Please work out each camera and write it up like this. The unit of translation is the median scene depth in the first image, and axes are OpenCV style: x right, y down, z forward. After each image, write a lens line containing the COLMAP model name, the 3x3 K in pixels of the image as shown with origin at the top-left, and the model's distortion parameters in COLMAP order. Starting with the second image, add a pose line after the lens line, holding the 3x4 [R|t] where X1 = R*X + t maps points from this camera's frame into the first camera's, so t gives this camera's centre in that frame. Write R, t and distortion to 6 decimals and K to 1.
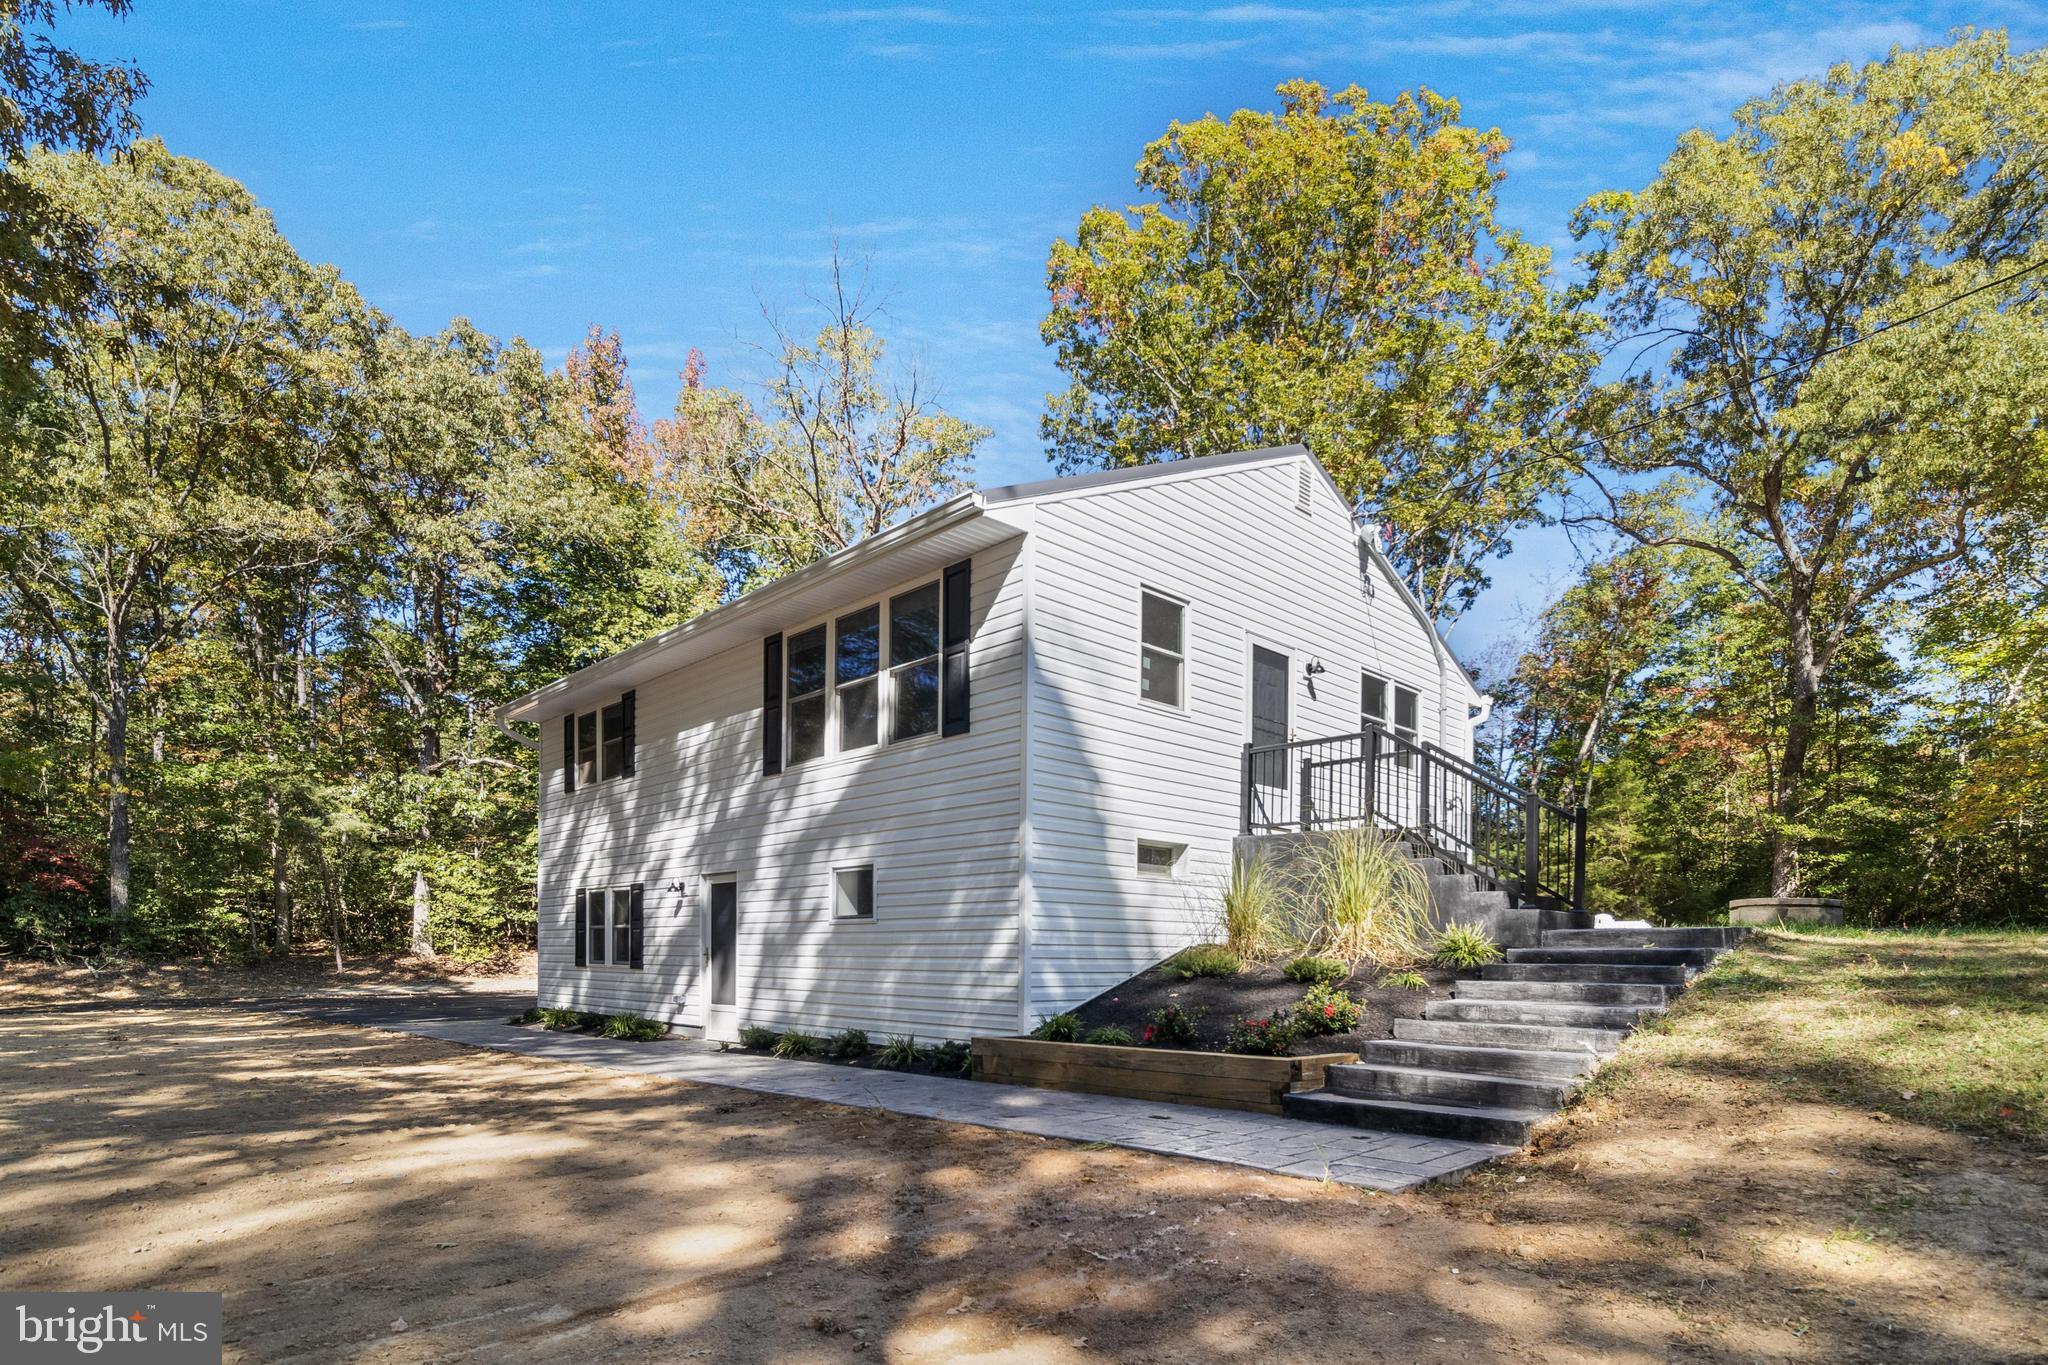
lens RADIAL K [[969.3, 0, 1024.0], [0, 969.3, 682.5], [0, 0, 1]] dist [-0.000002, -0.000213]
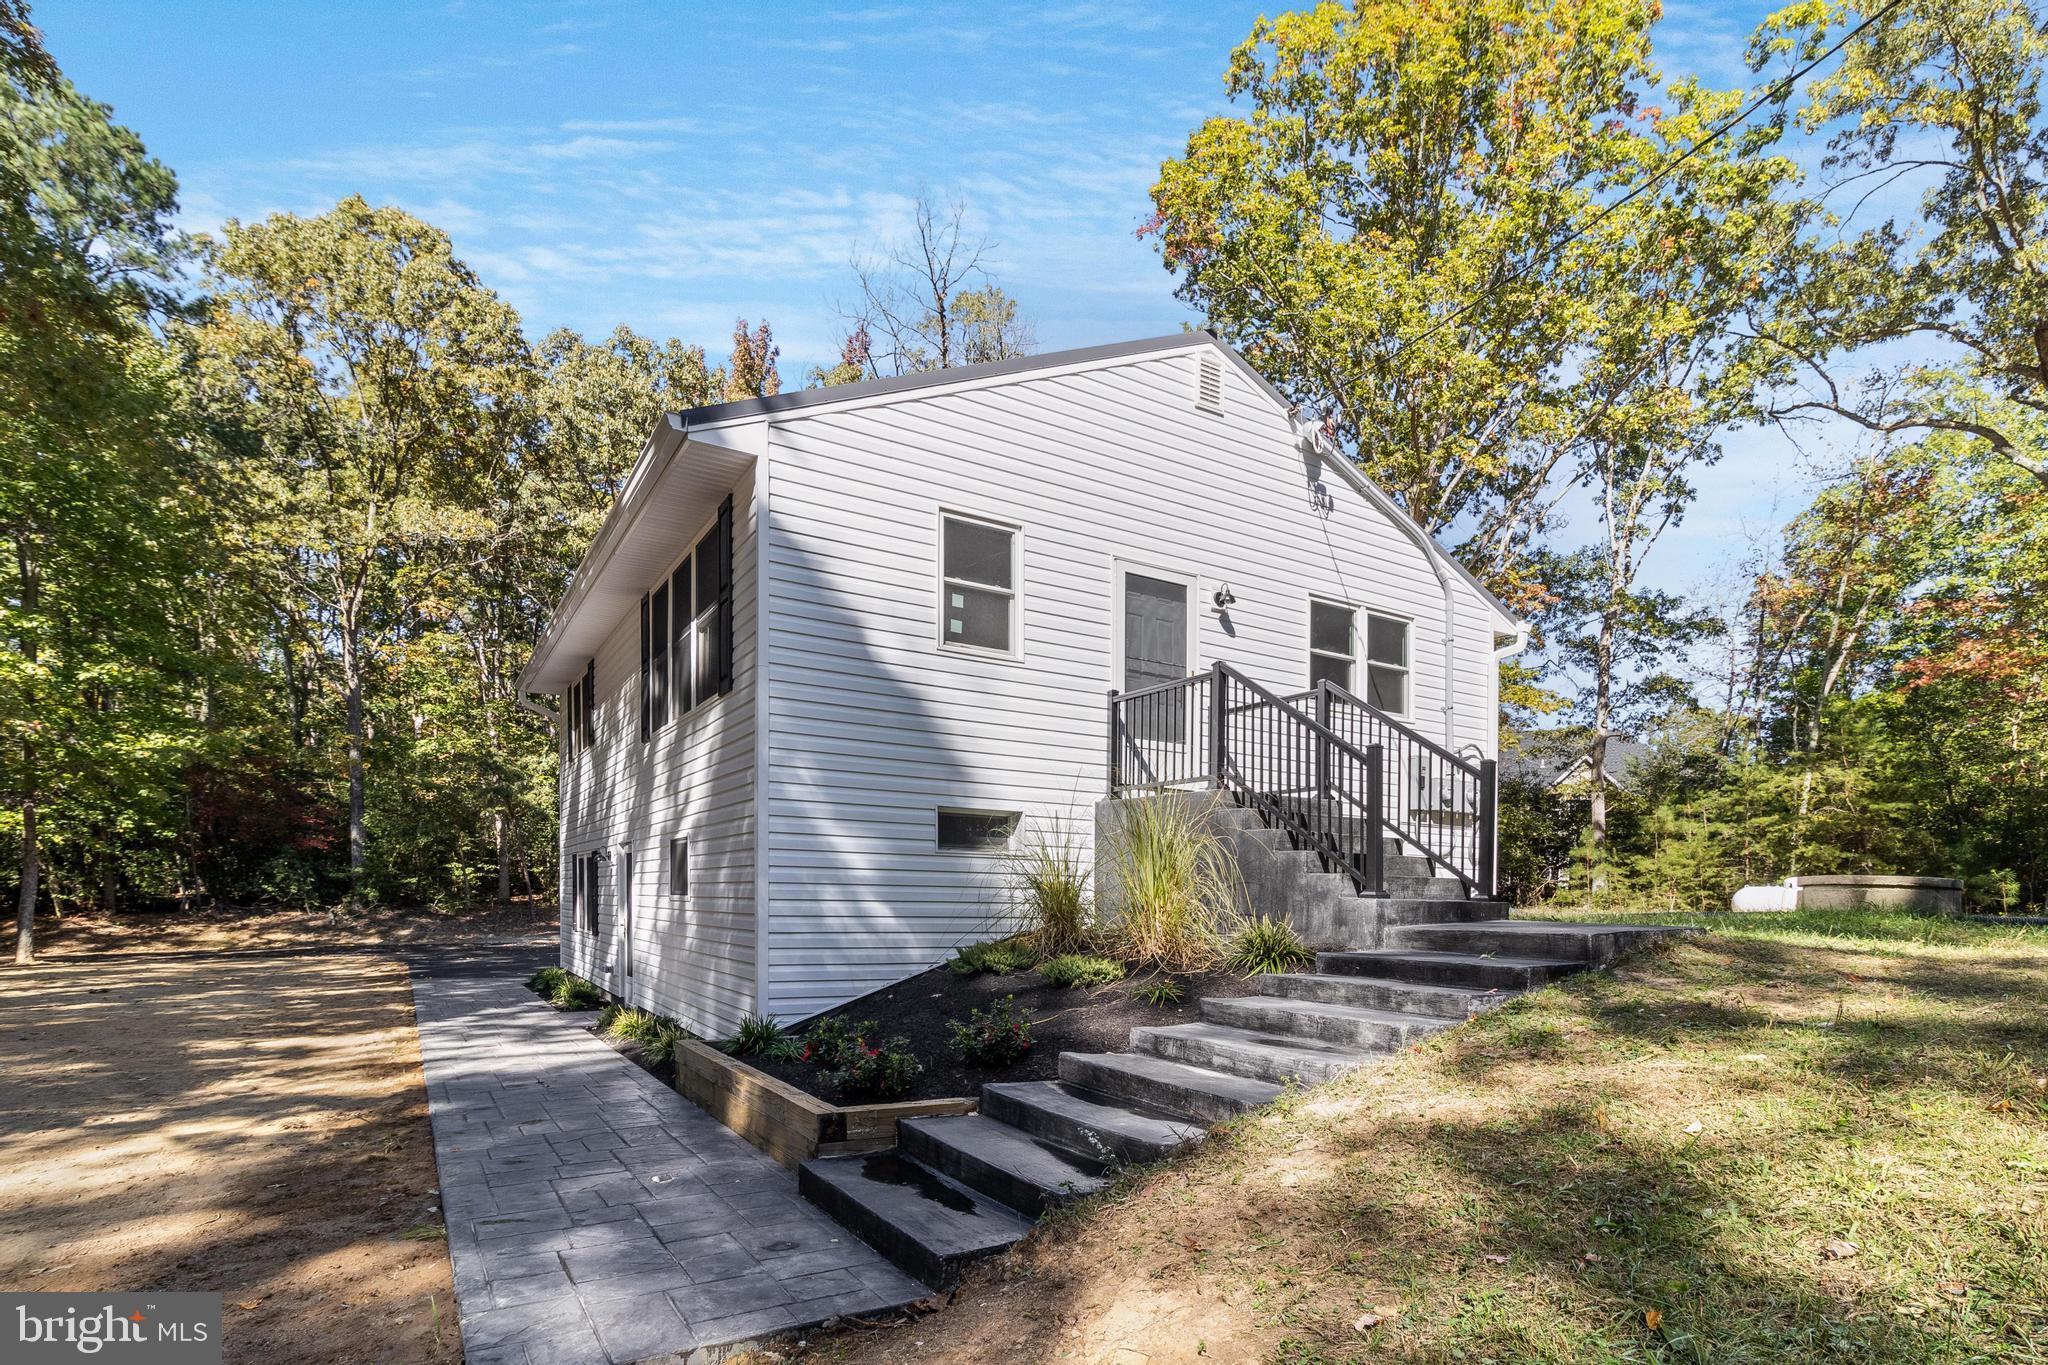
lens RADIAL K [[951.9, 0, 1031.1], [0, 951.9, 662.5], [0, 0, 1]] dist [0.002202, 0.001334]
pose [[0.977987, -0.044038, -0.203965, 0.276513], [0.048601, 0.998667, 0.017411, 0.017214], [0.202926, -0.026940, 0.978823, 0.145259]]
